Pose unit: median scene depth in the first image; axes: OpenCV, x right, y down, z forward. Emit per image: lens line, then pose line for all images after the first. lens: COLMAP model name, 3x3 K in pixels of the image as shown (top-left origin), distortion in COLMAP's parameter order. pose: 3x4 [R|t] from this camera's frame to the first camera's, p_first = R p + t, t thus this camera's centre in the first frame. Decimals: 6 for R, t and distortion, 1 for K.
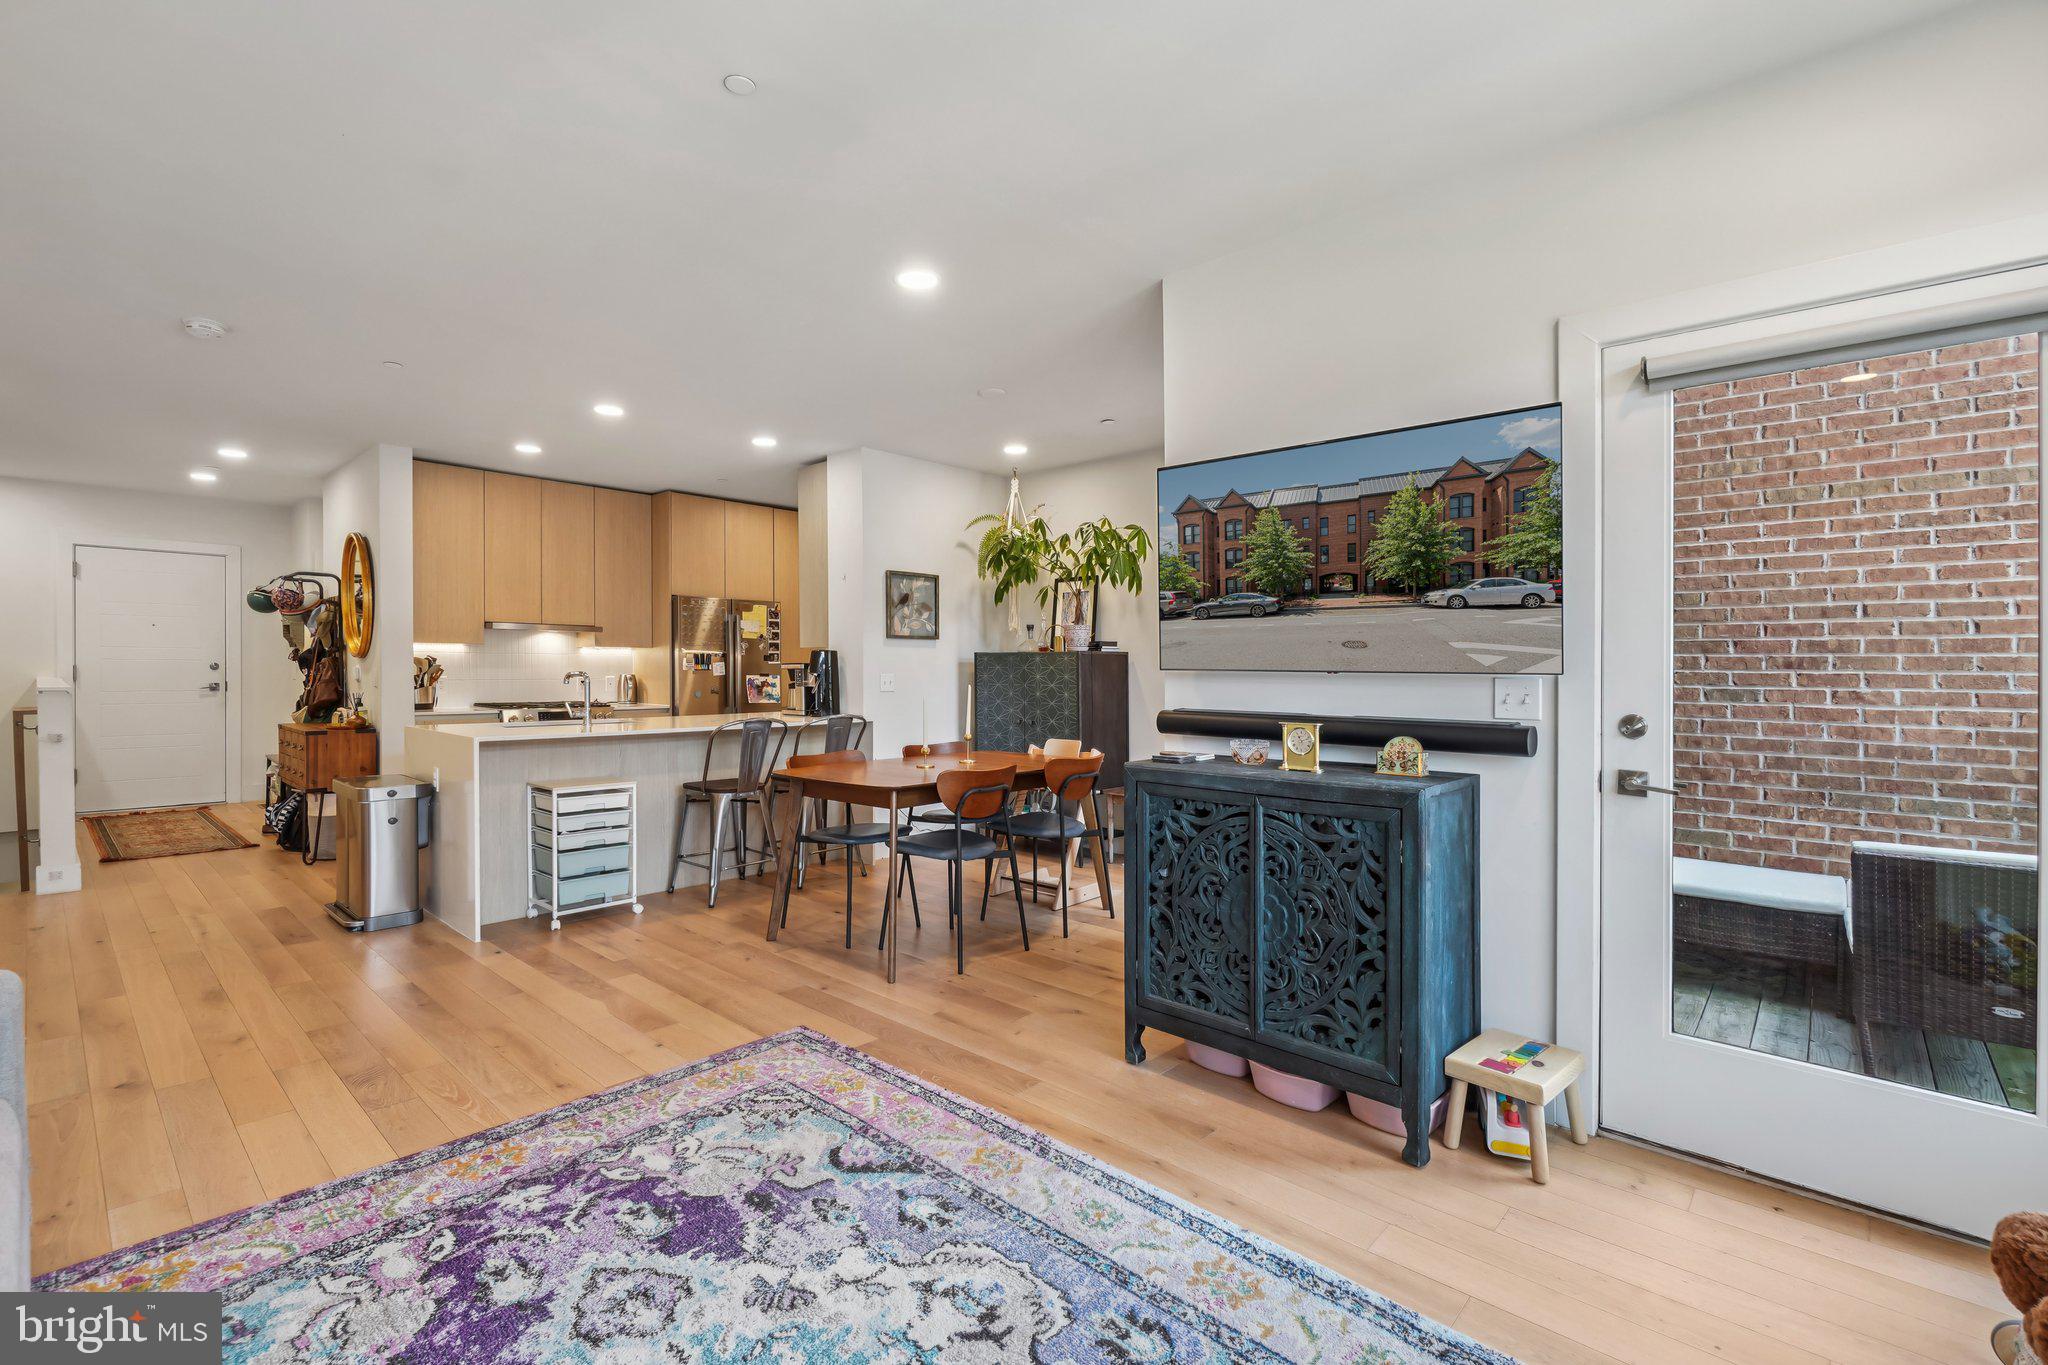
lens RADIAL K [[917.0, 0, 1037.1], [0, 917.0, 666.7], [0, 0, 1]] dist [-0.047396, 0.012673]
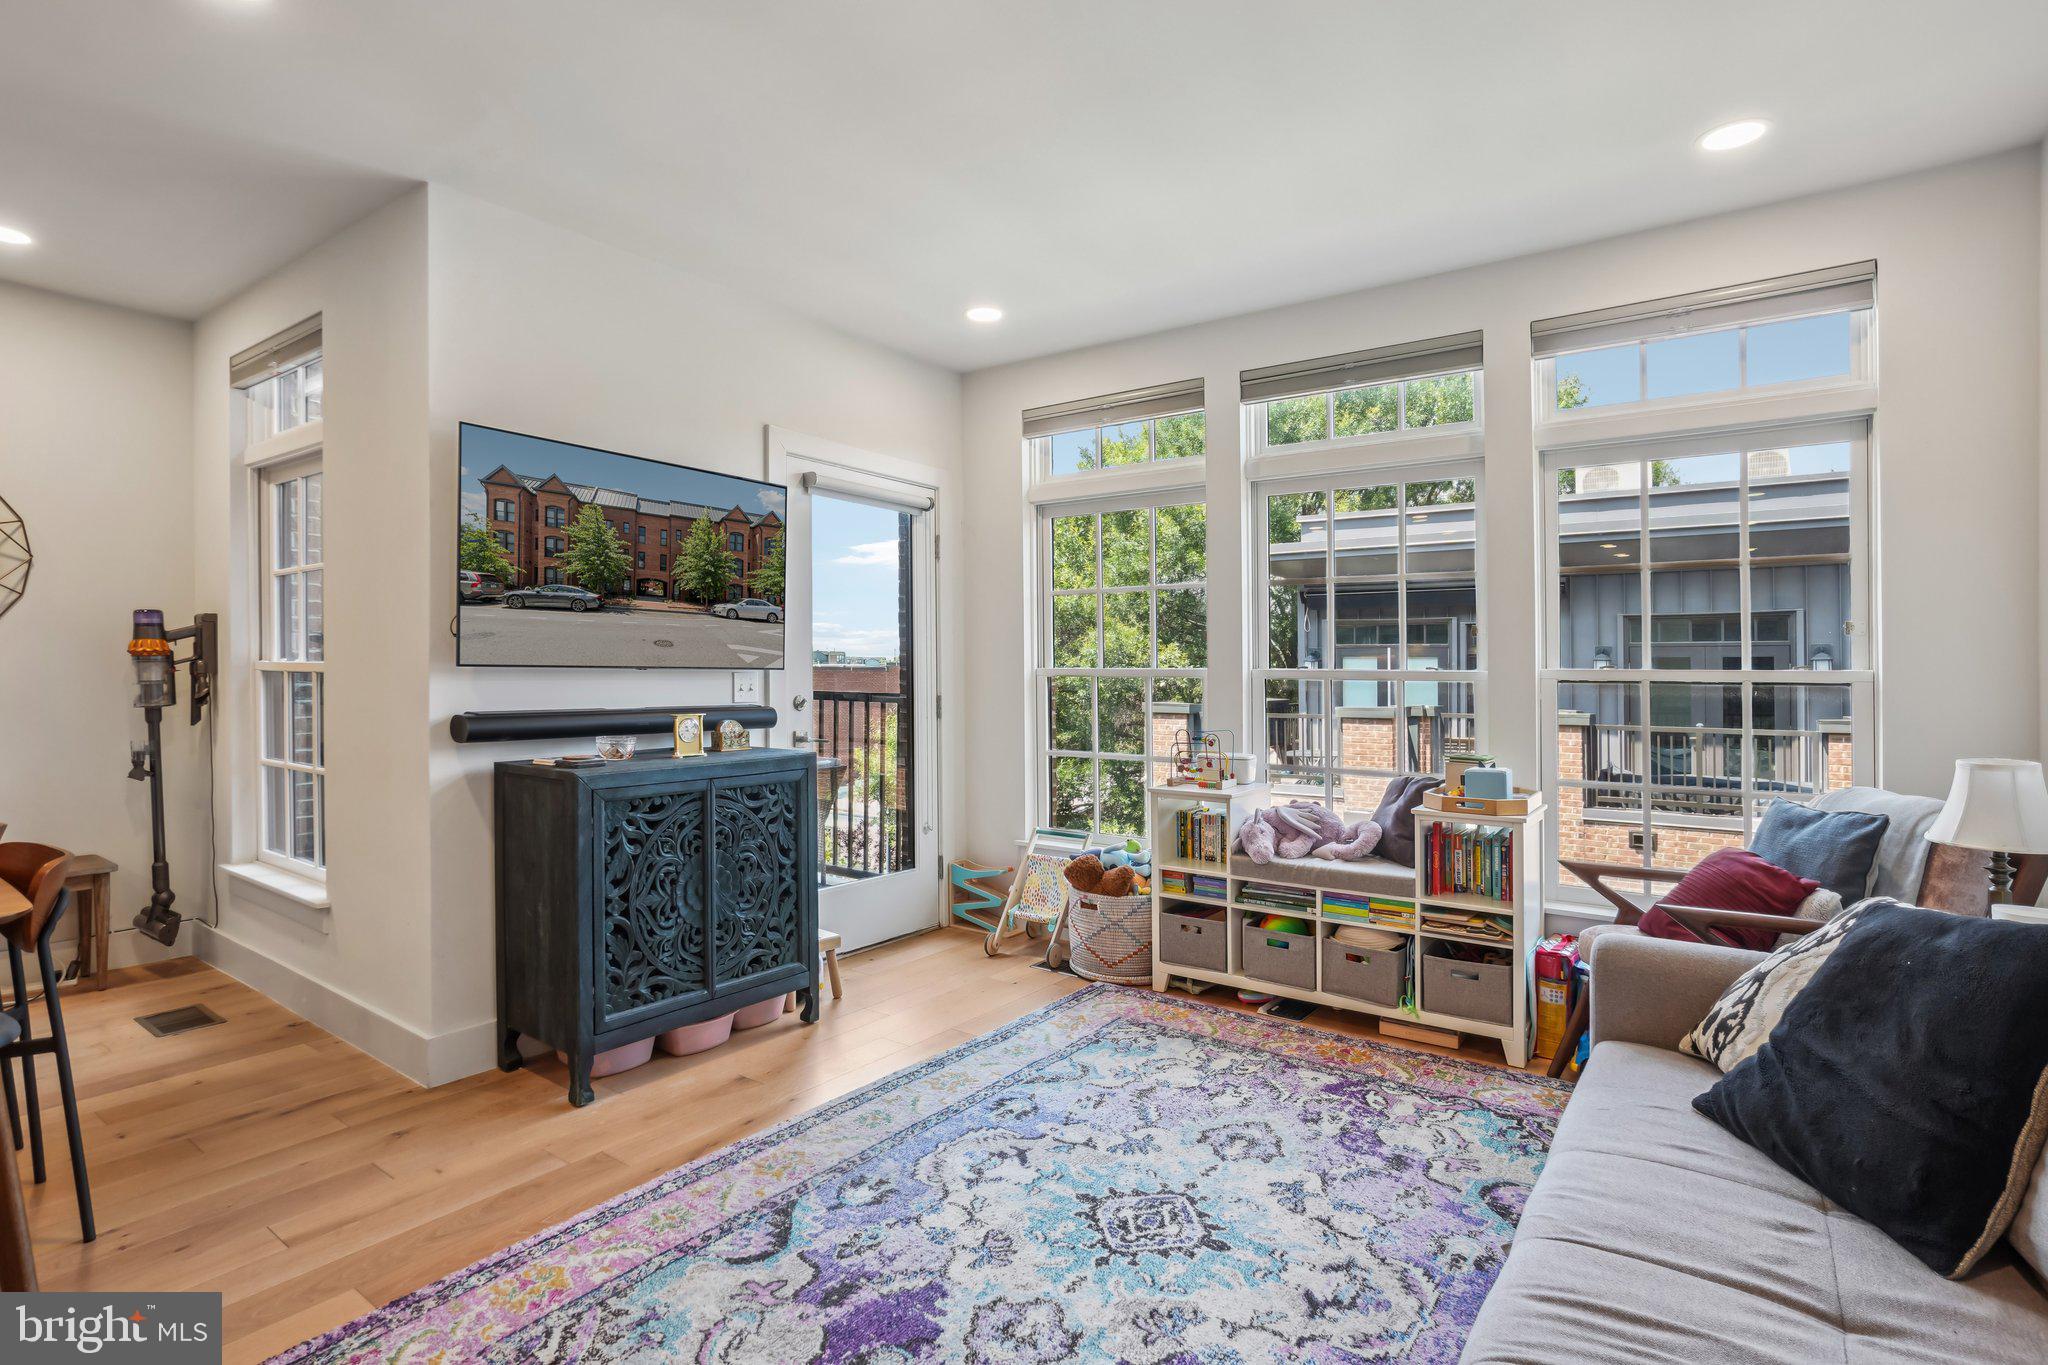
lens RADIAL K [[997.1, 0, 1017.5], [0, 997.1, 665.2], [0, 0, 1]] dist [-0.013954, -0.001047]
pose [[-0.087572, -0.004381, 0.996149, -0.848011], [-0.010516, 0.999939, 0.003473, -0.006710], [-0.996103, -0.010171, -0.087612, 0.617844]]
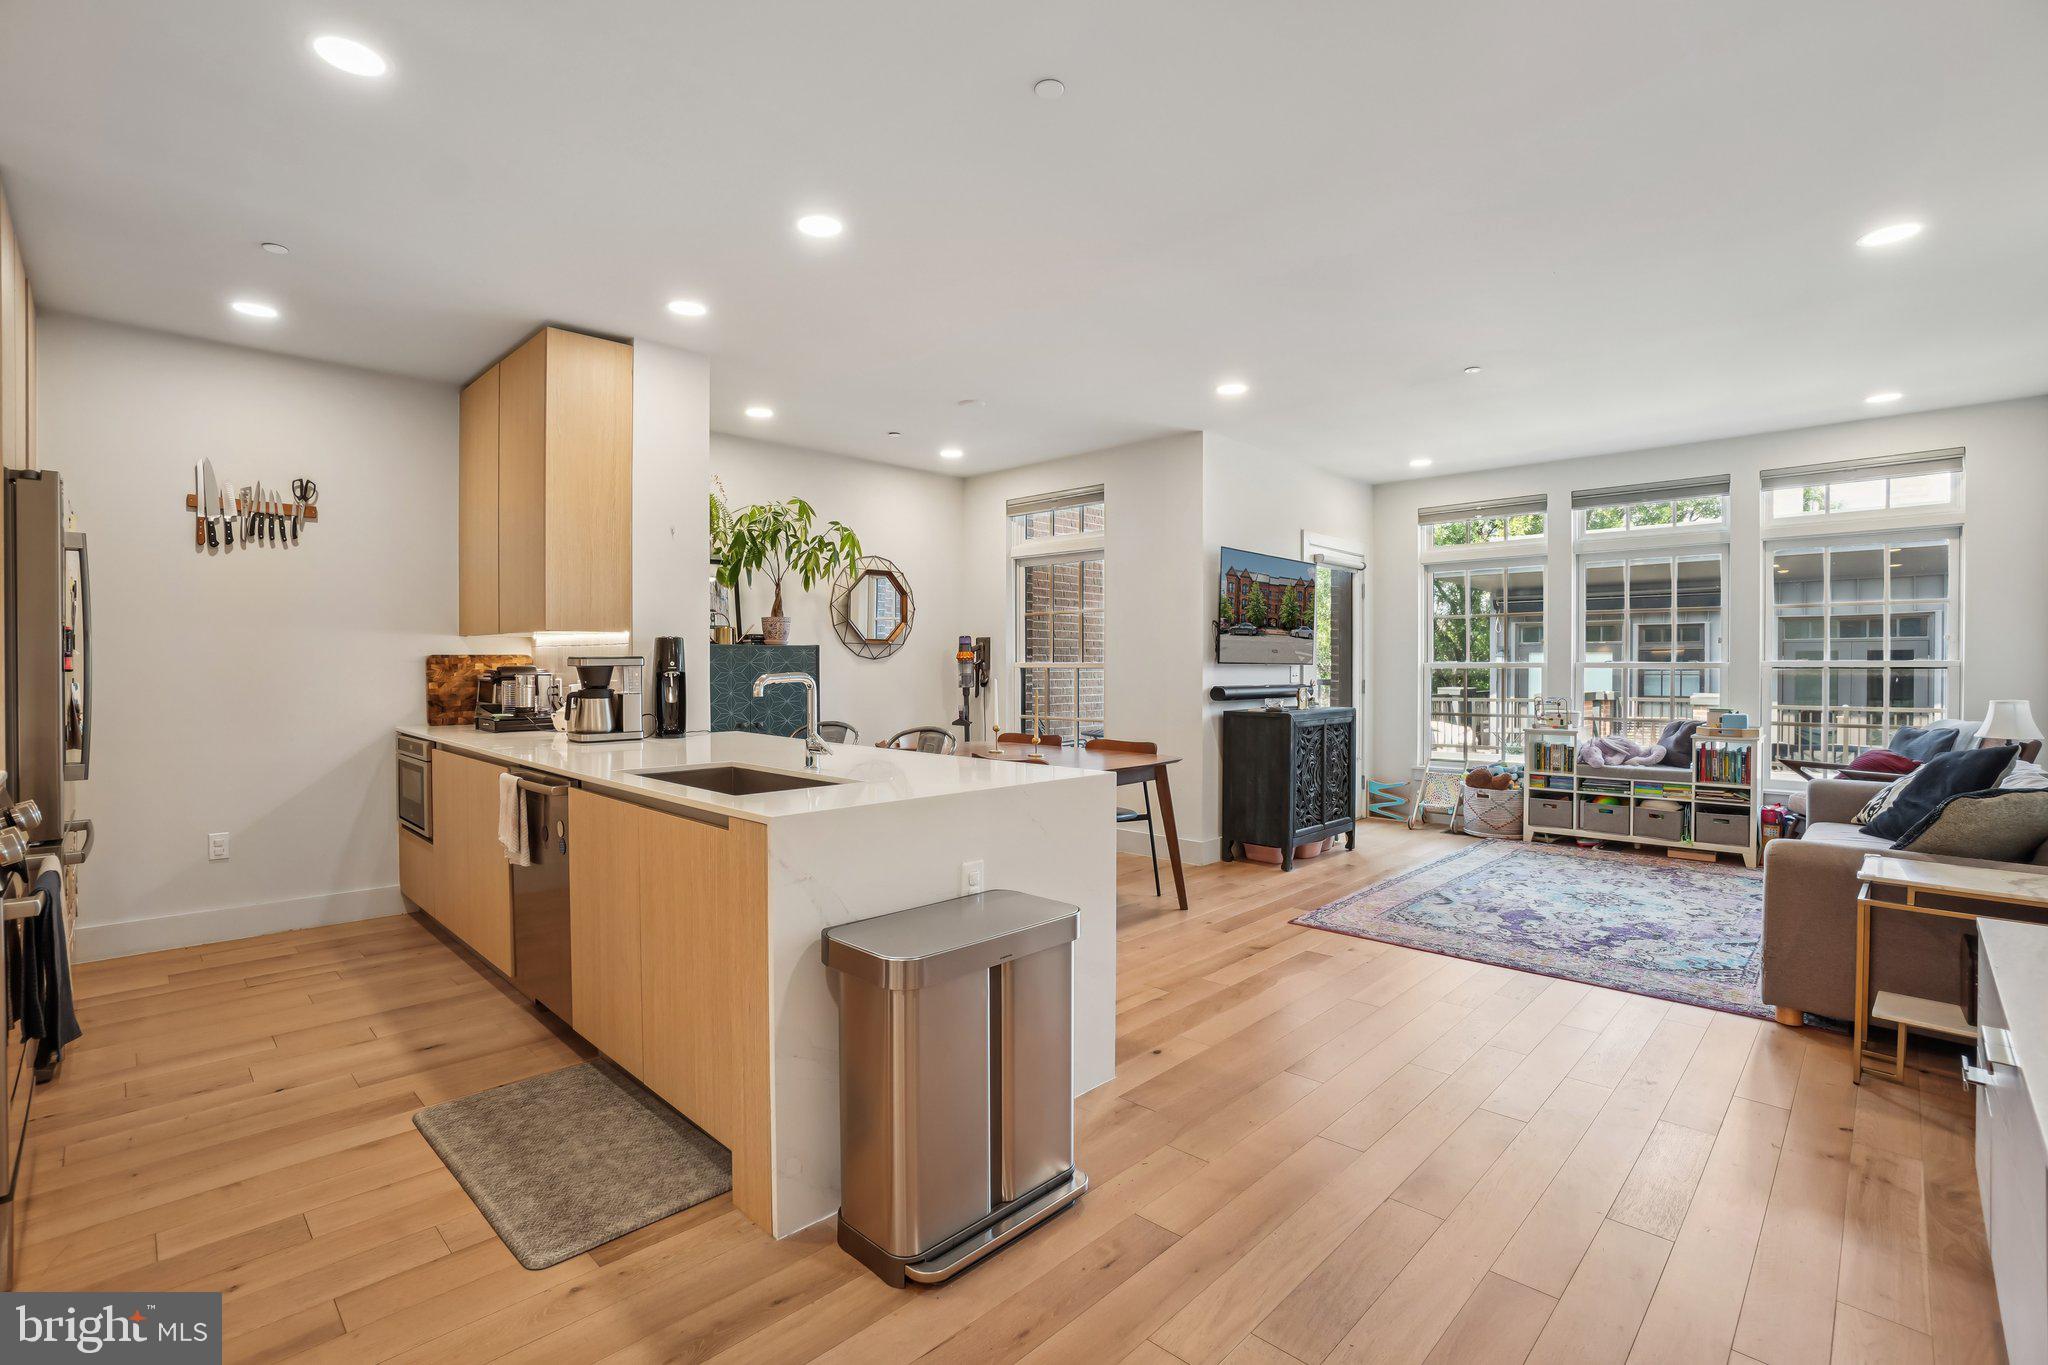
lens RADIAL K [[917.0, 0, 1011.0], [0, 917.0, 680.1], [0, 0, 1]] dist [-0.047396, 0.012673]
pose [[0.059131, -0.023862, 0.997965, -1.723916], [-0.001036, 0.999712, 0.023965, -0.006599], [-0.998250, -0.002451, 0.059089, 1.380214]]
